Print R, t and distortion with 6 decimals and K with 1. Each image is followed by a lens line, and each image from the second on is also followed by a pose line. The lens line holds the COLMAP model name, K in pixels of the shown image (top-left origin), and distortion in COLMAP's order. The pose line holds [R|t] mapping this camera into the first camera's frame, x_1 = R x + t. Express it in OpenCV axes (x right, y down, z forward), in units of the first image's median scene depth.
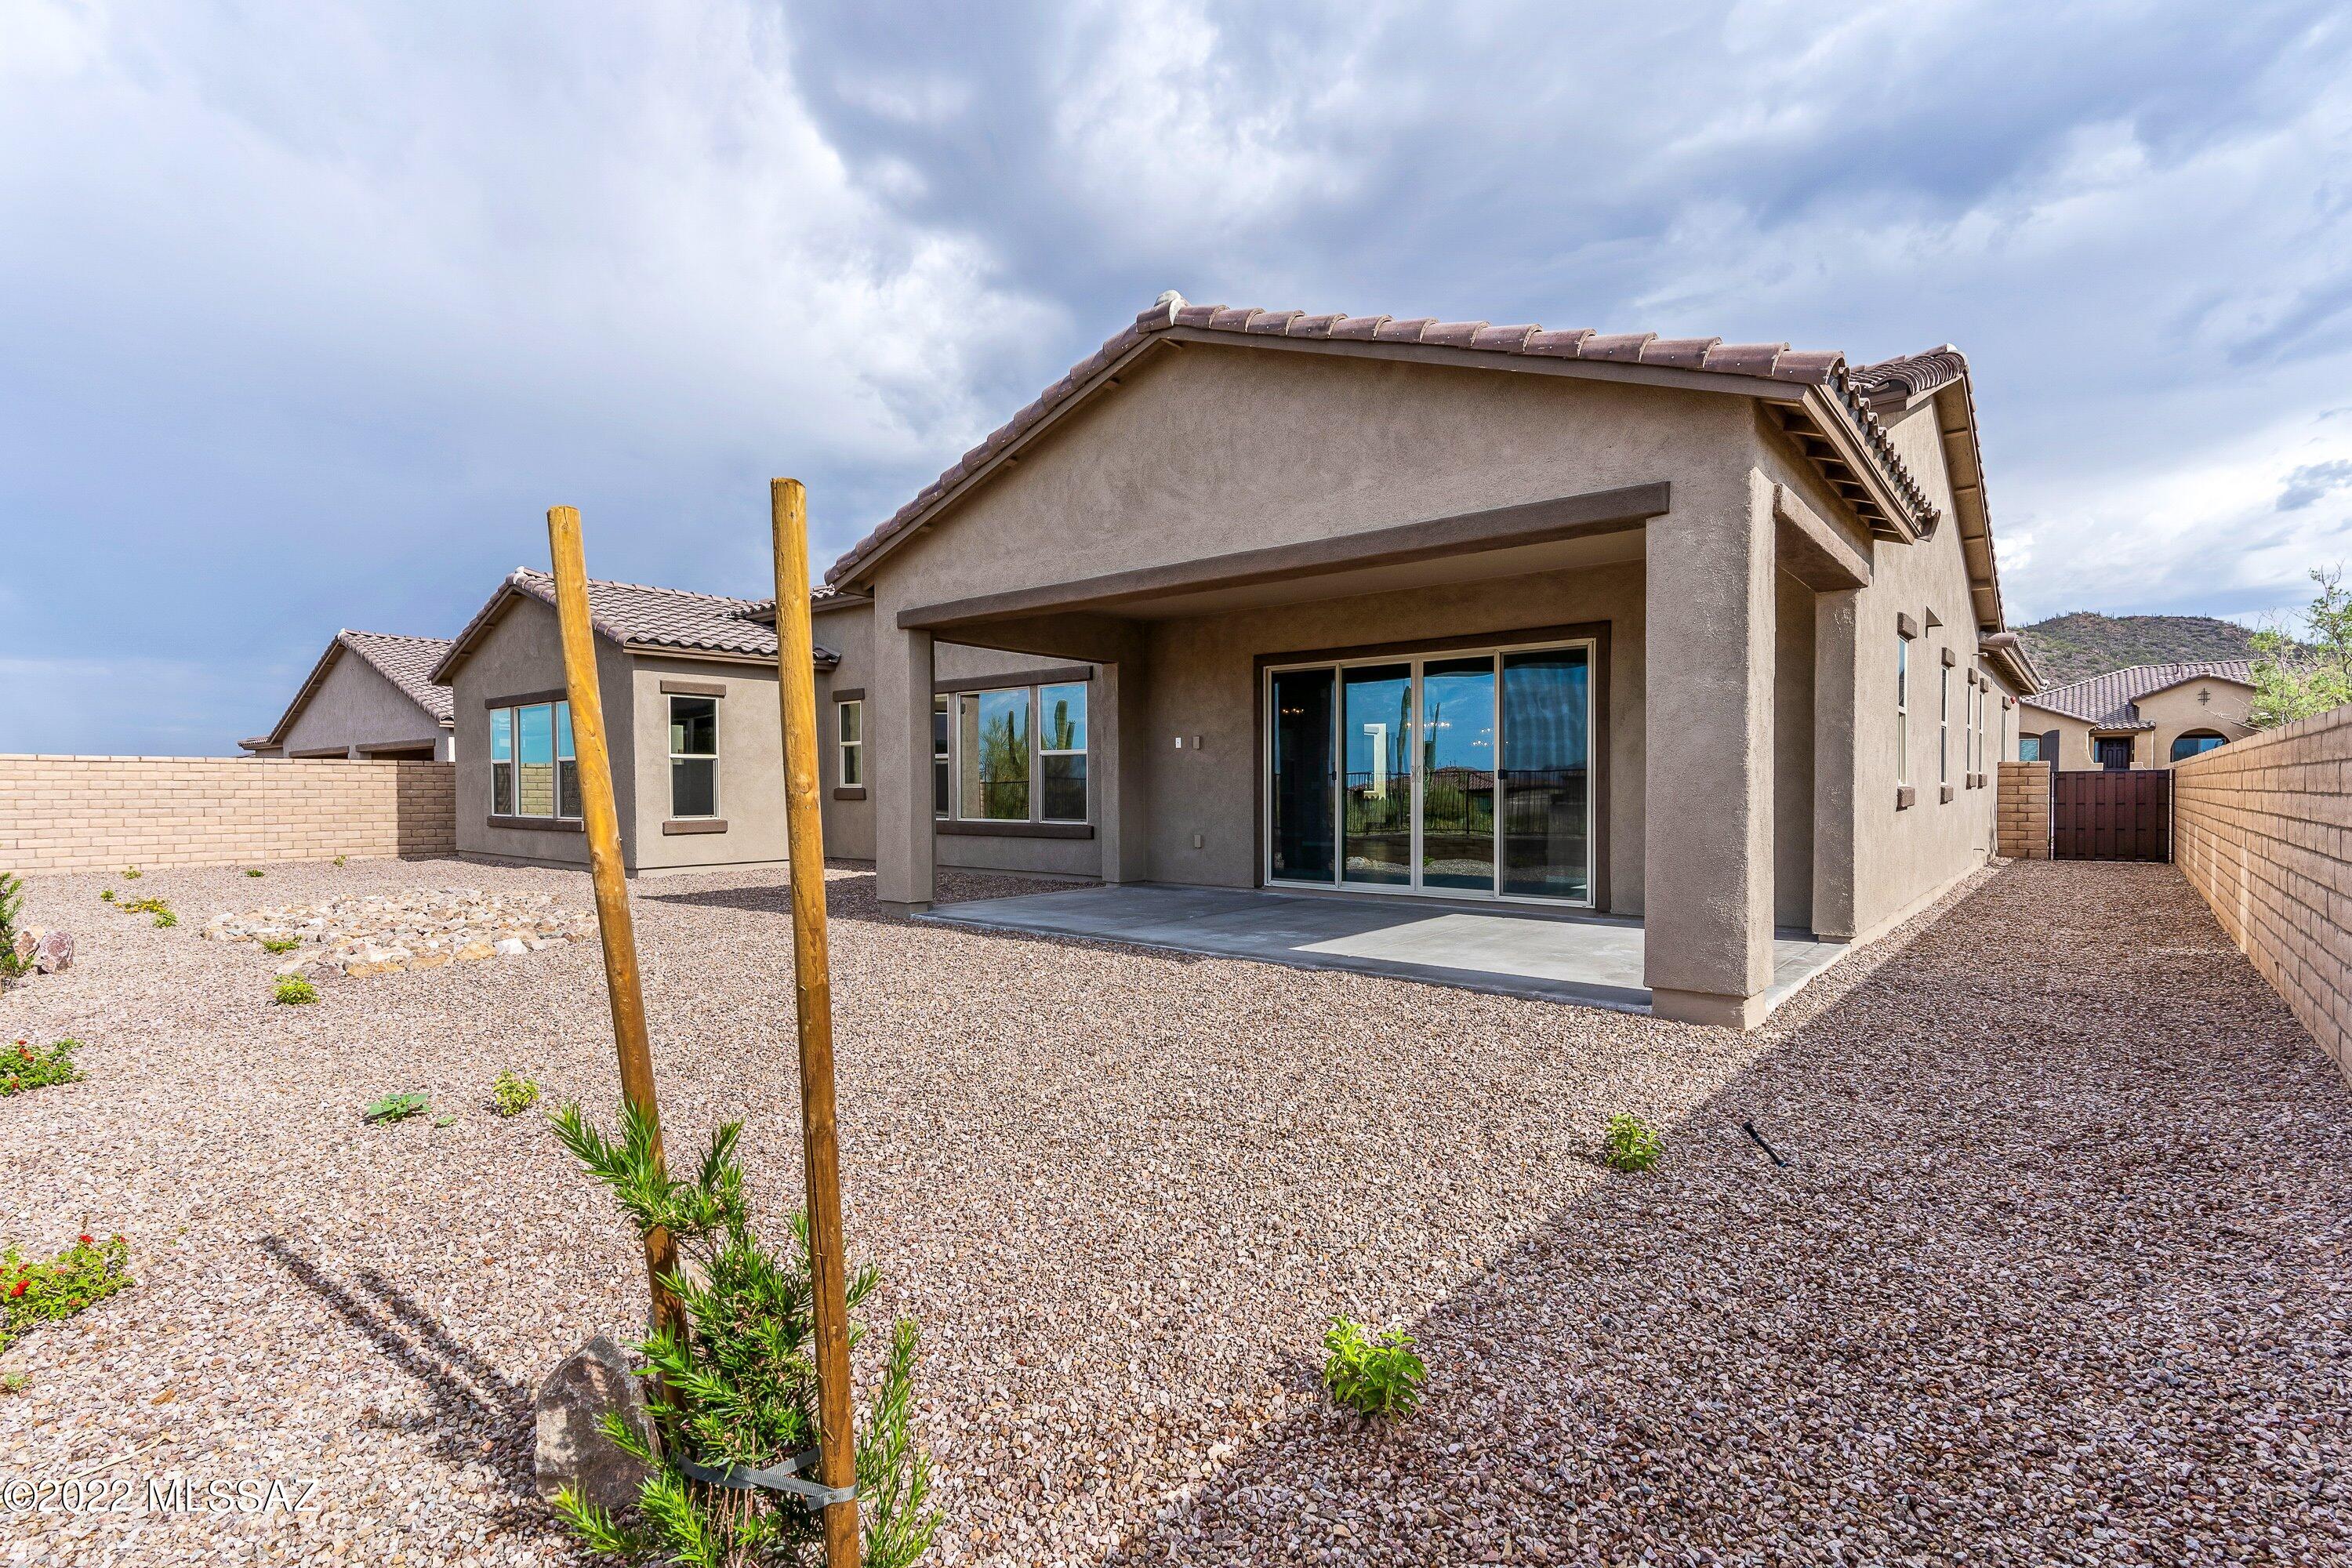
lens RADIAL K [[1079.9, 0, 1176.0], [0, 1079.9, 784.0], [0, 0, 1]] dist [0.030856, 0.000281]
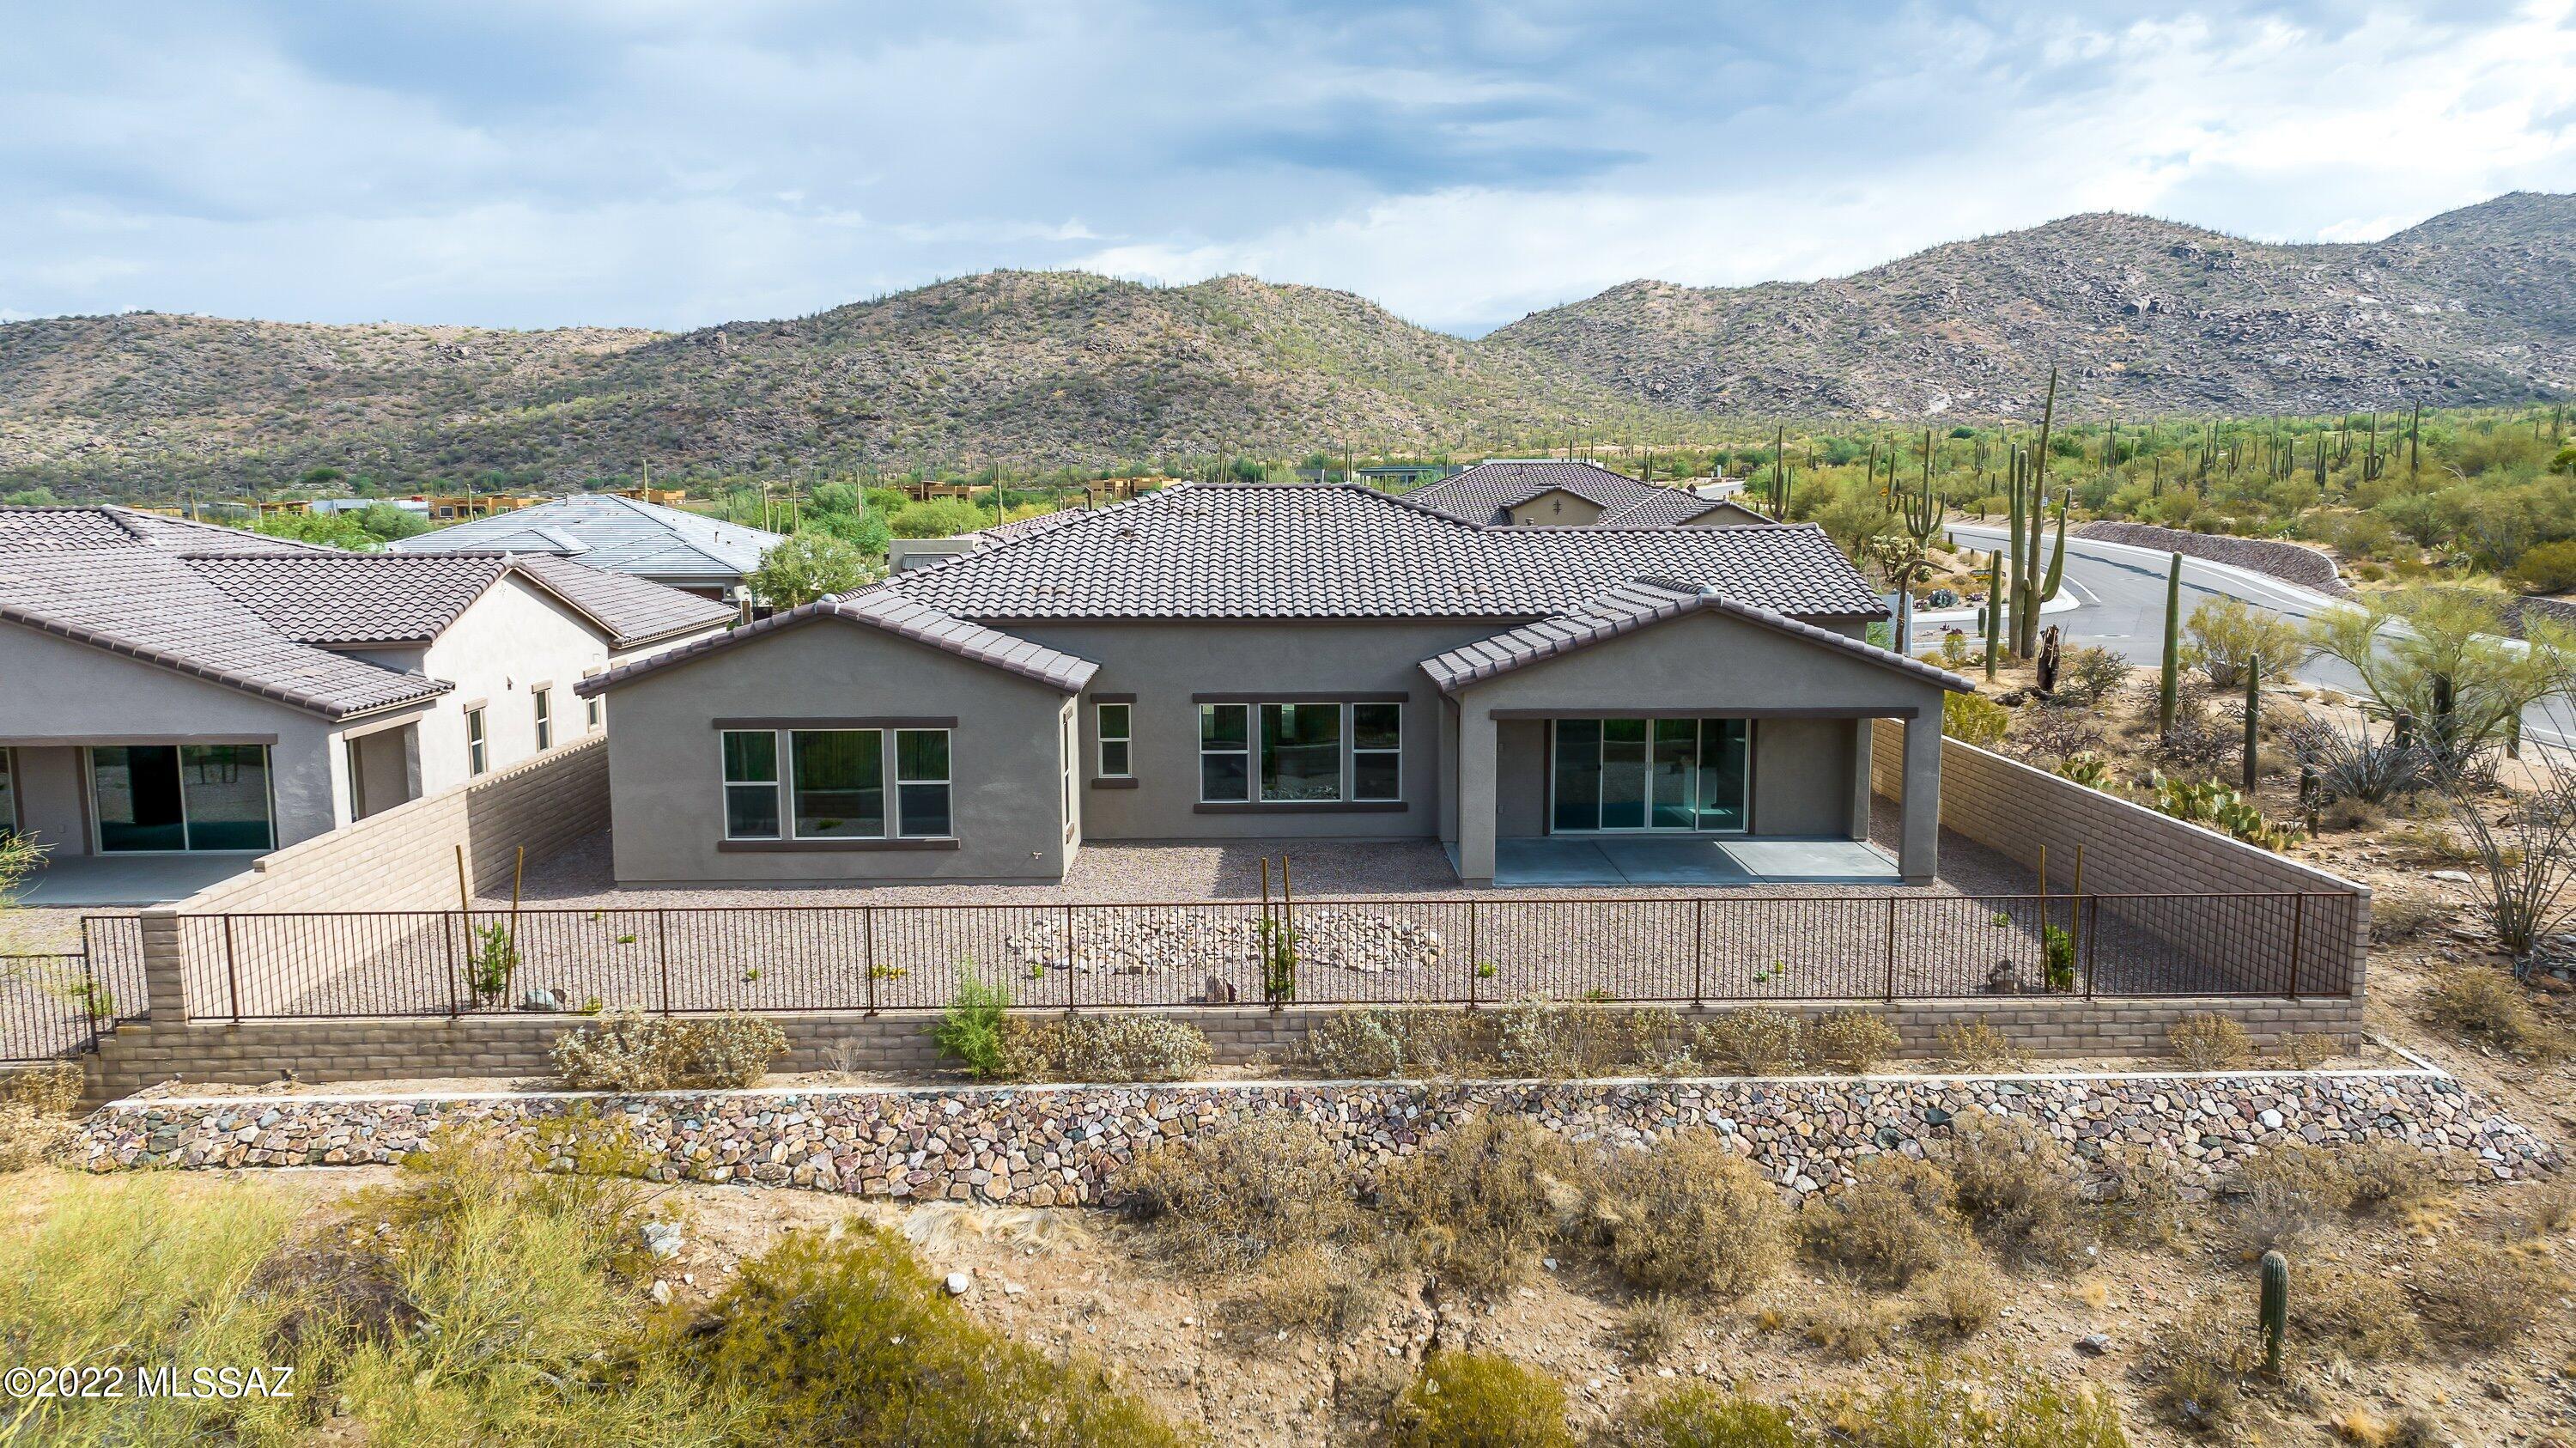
lens RADIAL K [[1802.8, 0, 1304.3], [0, 1802.8, 709.6], [0, 0, 1]] dist [0.034108, -0.003604]
pose [[0.743207, -0.081652, 0.664060, -1.672098], [-0.001335, 0.992342, 0.123511, -0.360248], [-0.669060, -0.092681, 0.737407, -0.634037]]
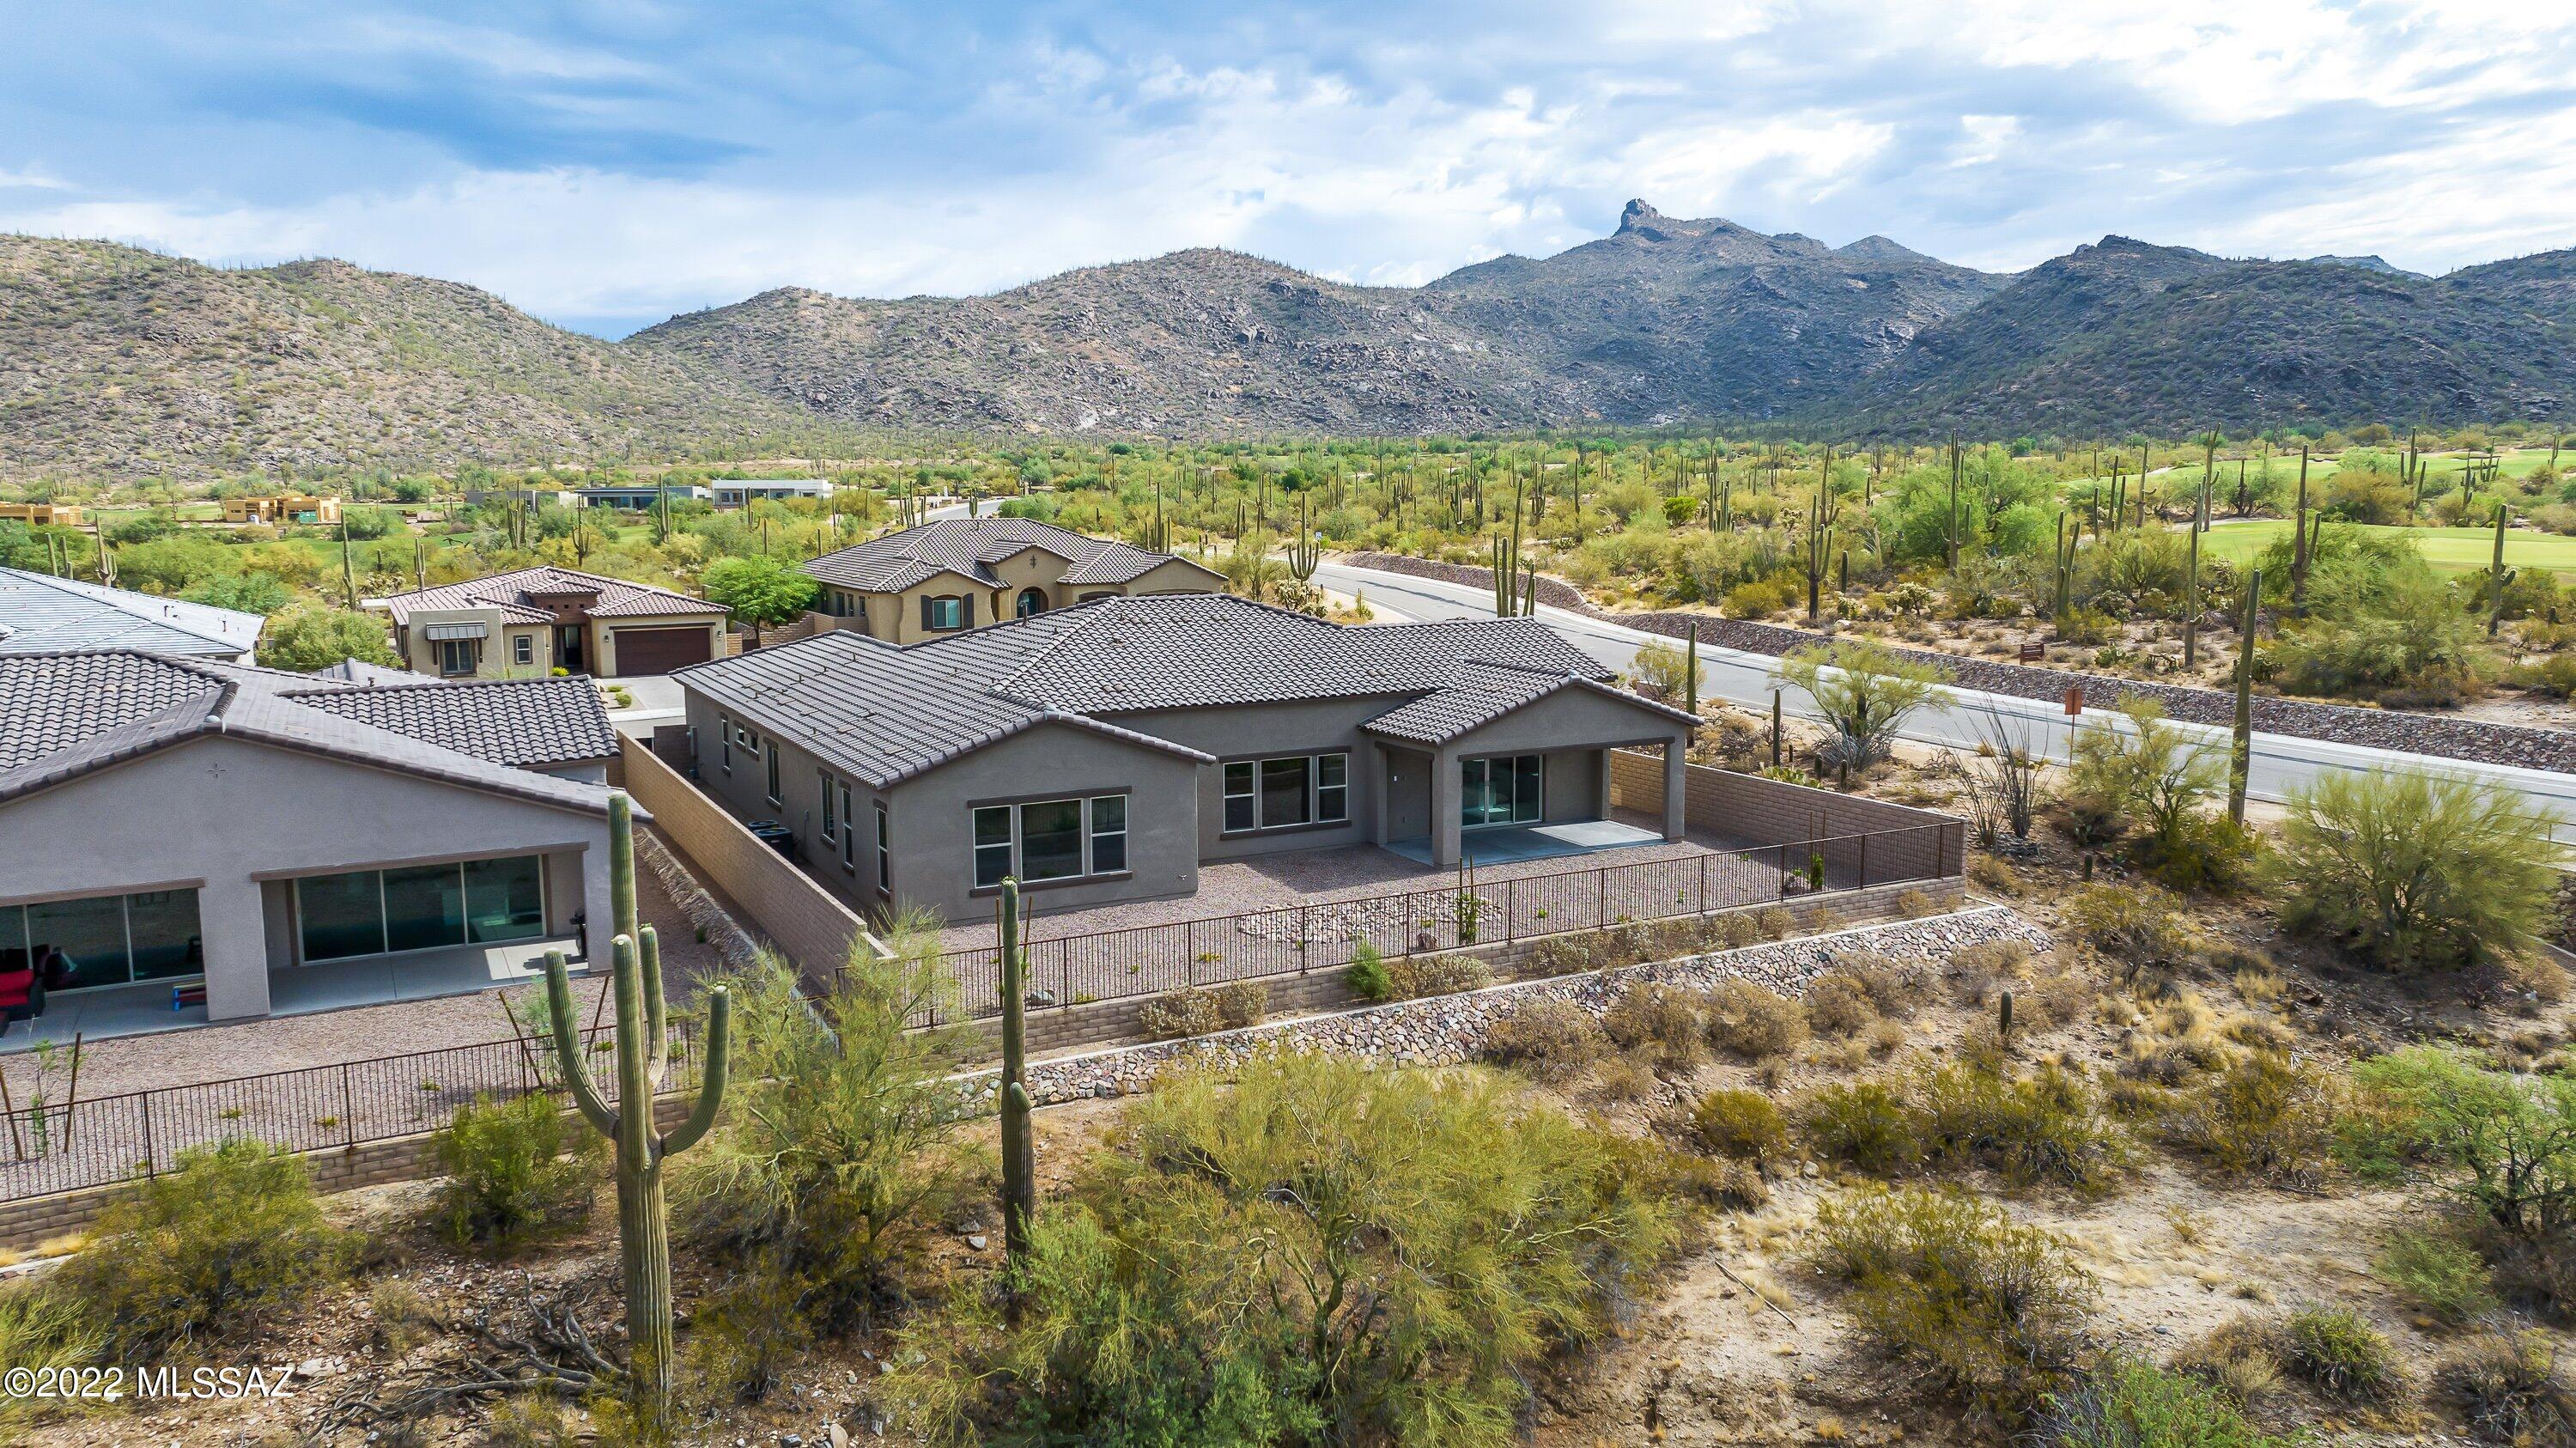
lens RADIAL K [[1802.8, 0, 1304.3], [0, 1802.8, 709.6], [0, 0, 1]] dist [0.034108, -0.003604]
pose [[0.365595, -0.112981, 0.923892, -3.177803], [0.002140, 0.992705, 0.120549, -0.571092], [-0.930772, -0.042095, 0.363169, -0.179361]]
